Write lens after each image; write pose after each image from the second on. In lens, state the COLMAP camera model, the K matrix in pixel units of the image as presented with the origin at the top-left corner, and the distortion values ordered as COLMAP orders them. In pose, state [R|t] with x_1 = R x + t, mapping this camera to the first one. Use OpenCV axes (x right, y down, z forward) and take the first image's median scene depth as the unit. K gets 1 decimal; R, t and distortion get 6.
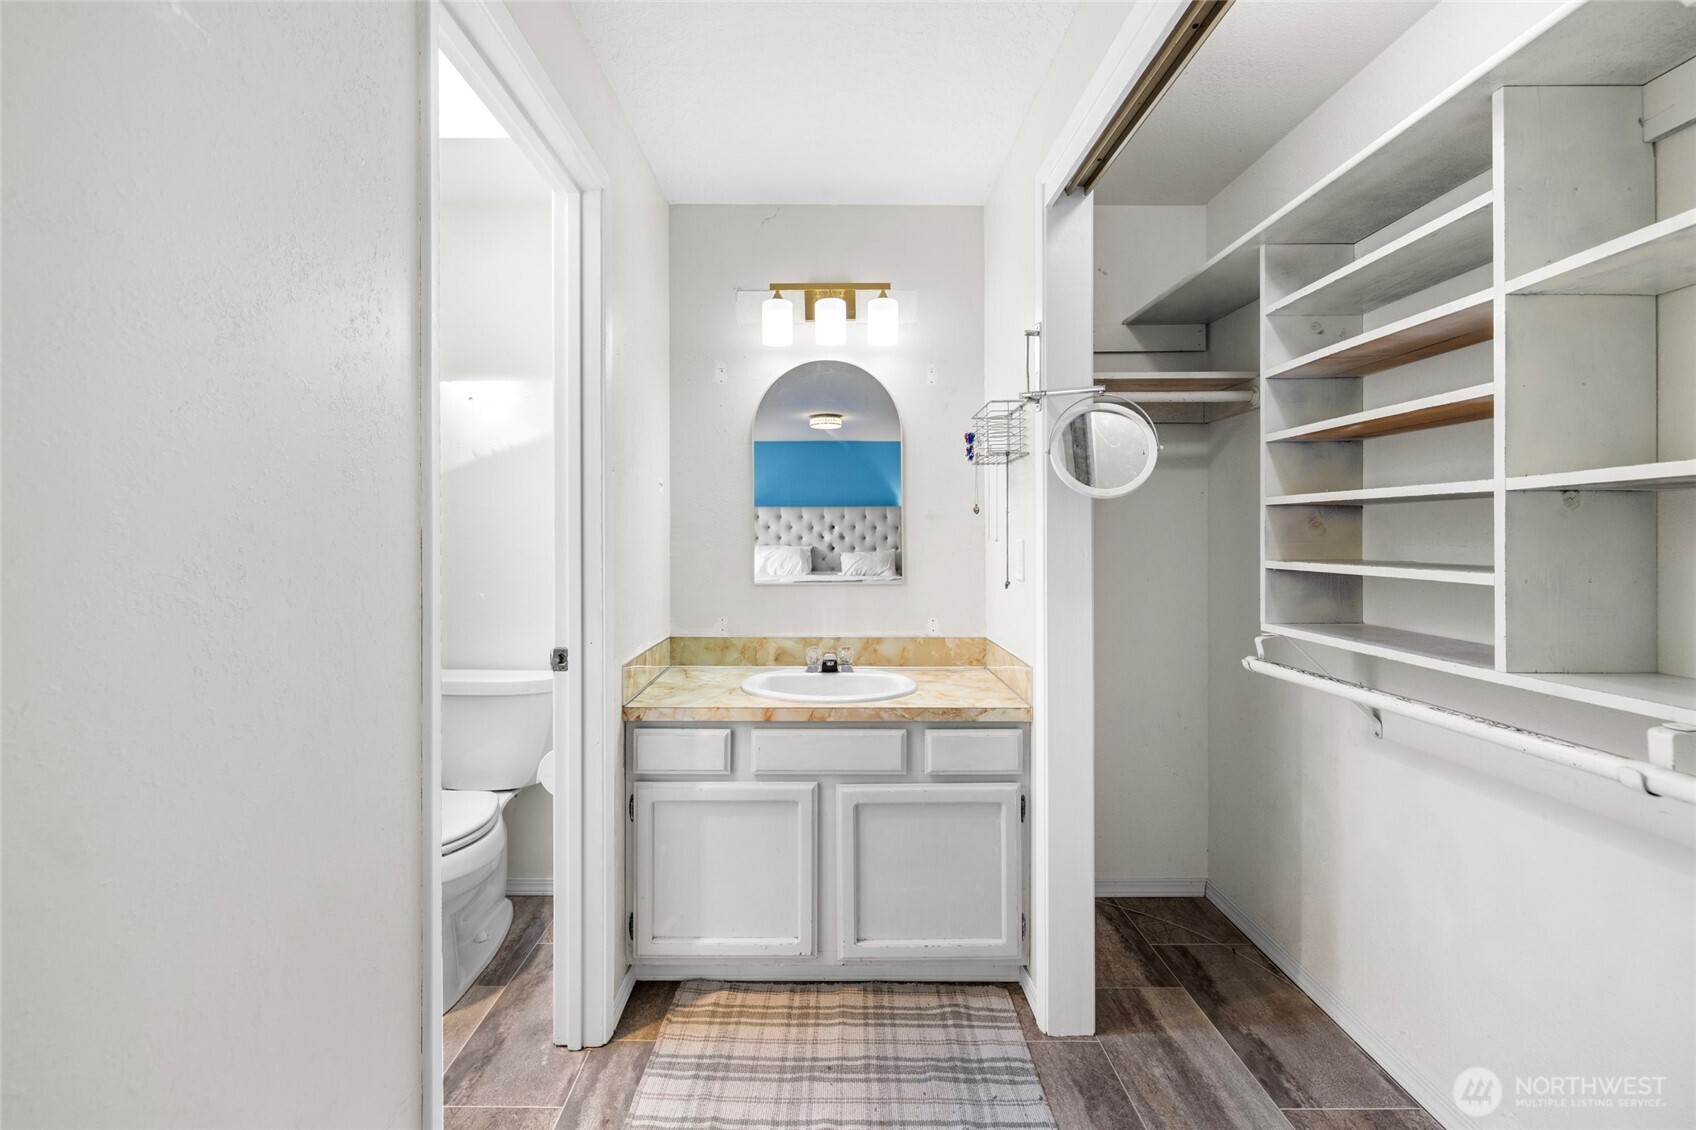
lens RADIAL K [[723.5, 0, 835.6], [0, 723.5, 541.4], [0, 0, 1]] dist [0.002705, 0.000198]
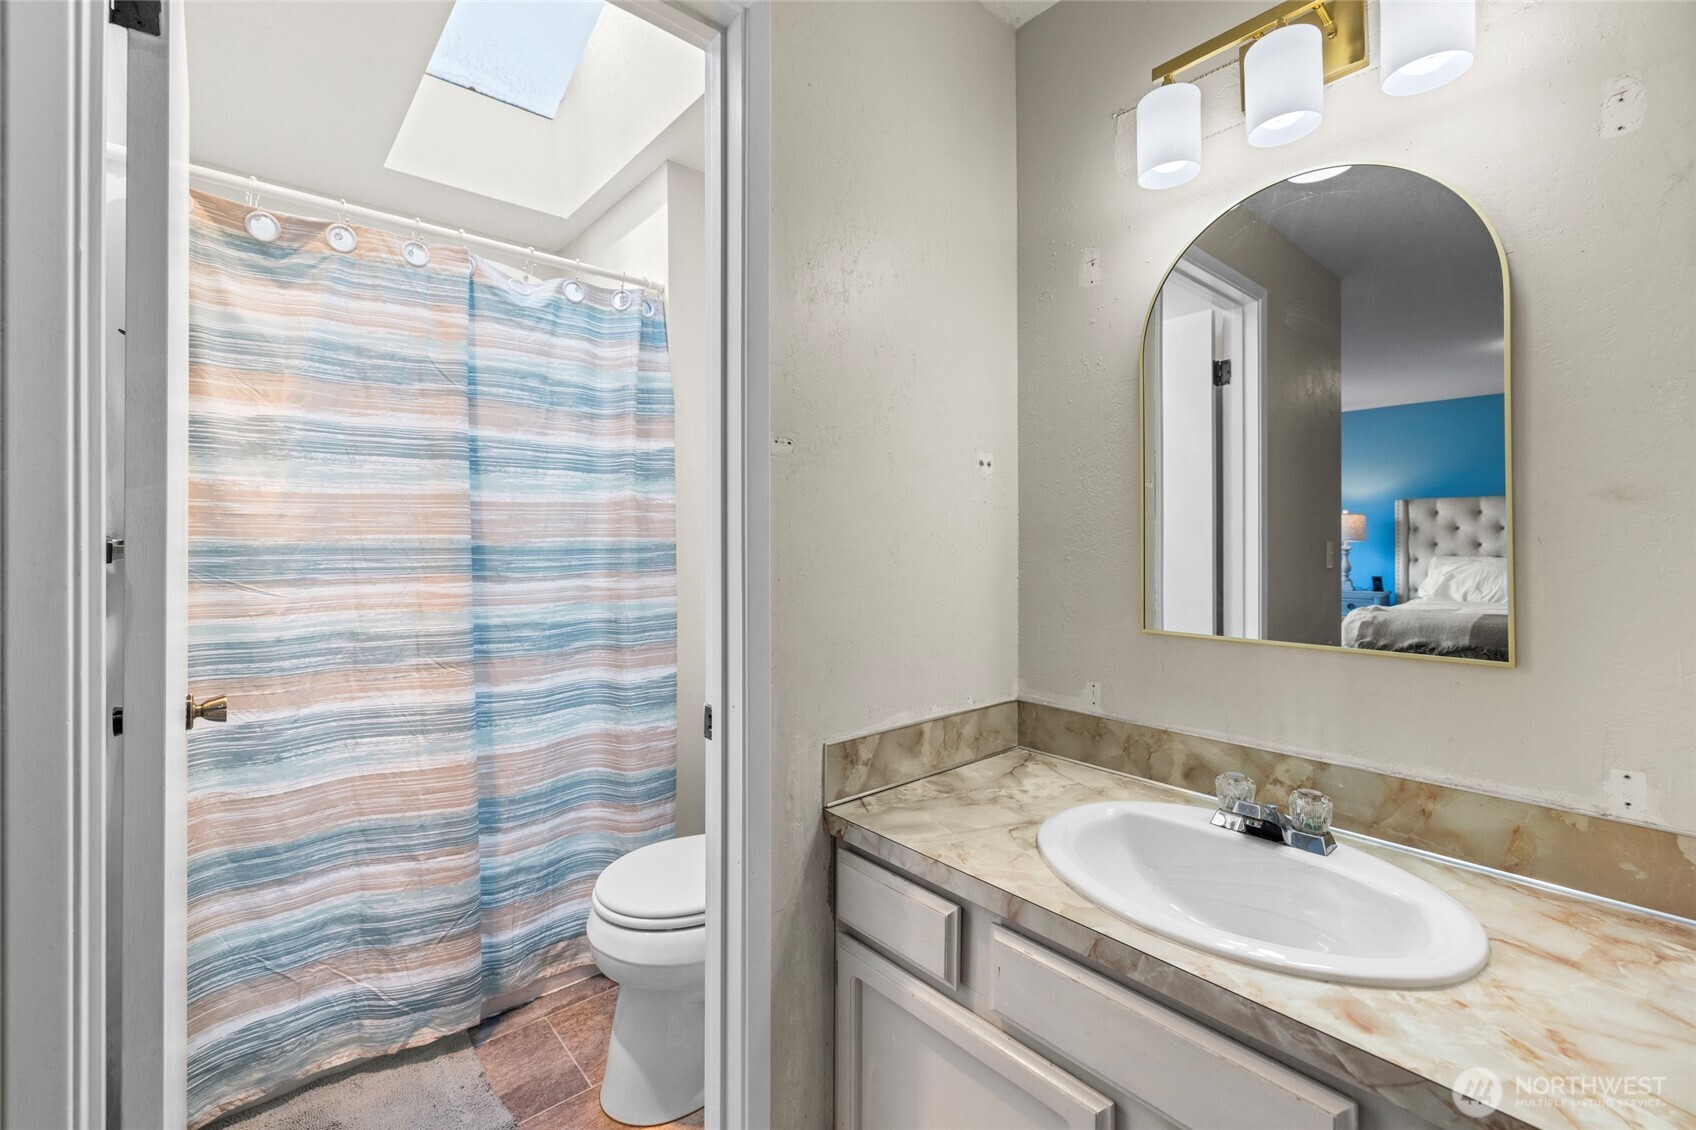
lens RADIAL K [[723.5, 0, 835.6], [0, 723.5, 541.4], [0, 0, 1]] dist [0.002705, 0.000198]
pose [[0.641710, 0.001040, -0.766946, 0.165362], [-0.006070, 0.999975, -0.003723, -0.006118], [0.766923, 0.007044, 0.641700, 0.473203]]
